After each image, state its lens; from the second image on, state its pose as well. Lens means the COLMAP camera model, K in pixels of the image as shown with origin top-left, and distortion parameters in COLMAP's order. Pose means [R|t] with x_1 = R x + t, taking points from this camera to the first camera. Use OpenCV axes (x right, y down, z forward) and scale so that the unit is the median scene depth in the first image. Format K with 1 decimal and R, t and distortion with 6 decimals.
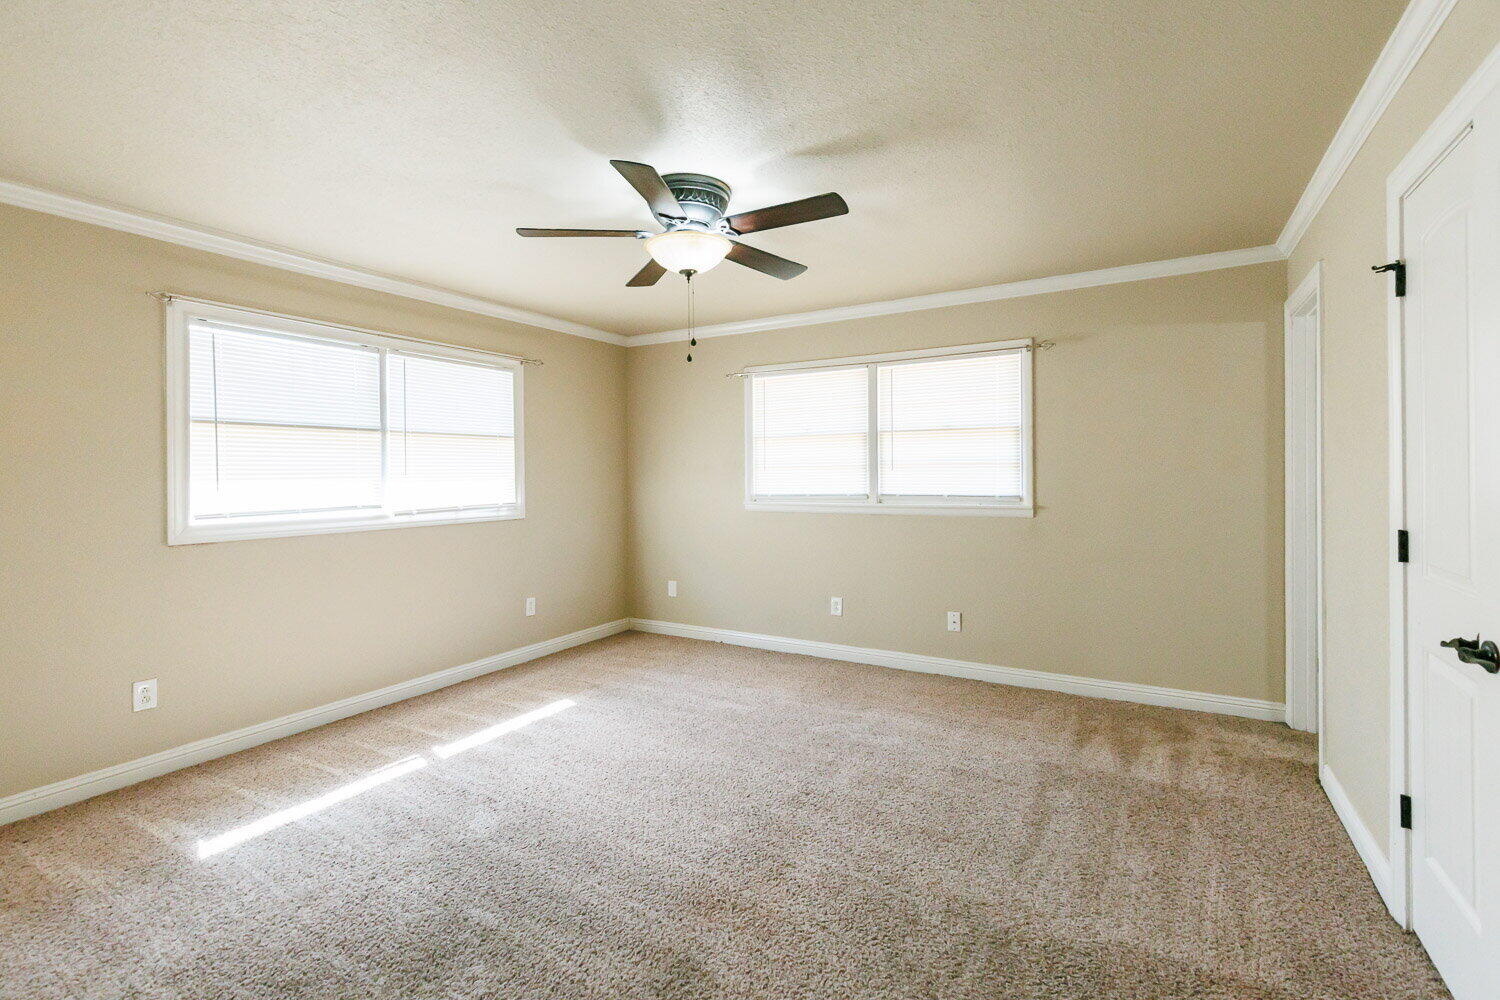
lens RADIAL K [[676.0, 0, 726.9], [0, 676.0, 466.8], [0, 0, 1]] dist [0.001865, -0.000043]
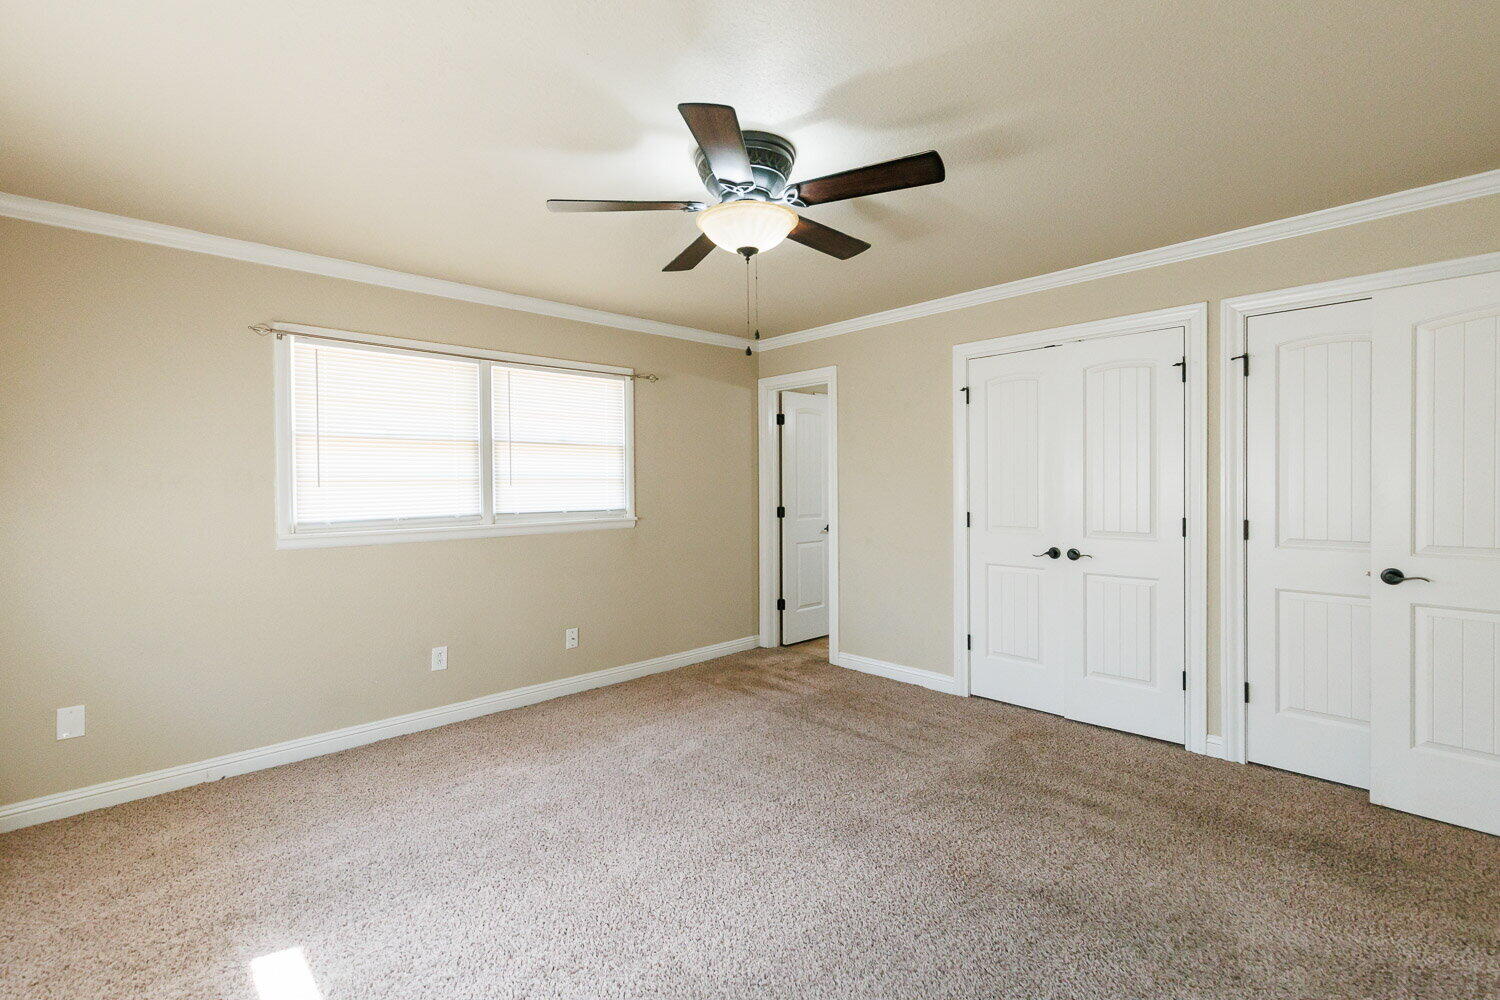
lens RADIAL K [[676.0, 0, 749.8], [0, 676.0, 492.7], [0, 0, 1]] dist [0.001865, -0.000043]
pose [[0.260040, -0.006391, 0.965577, -0.574567], [-0.001548, 0.999974, 0.007036, 0.007977], [-0.965596, -0.003324, 0.260024, 0.508267]]
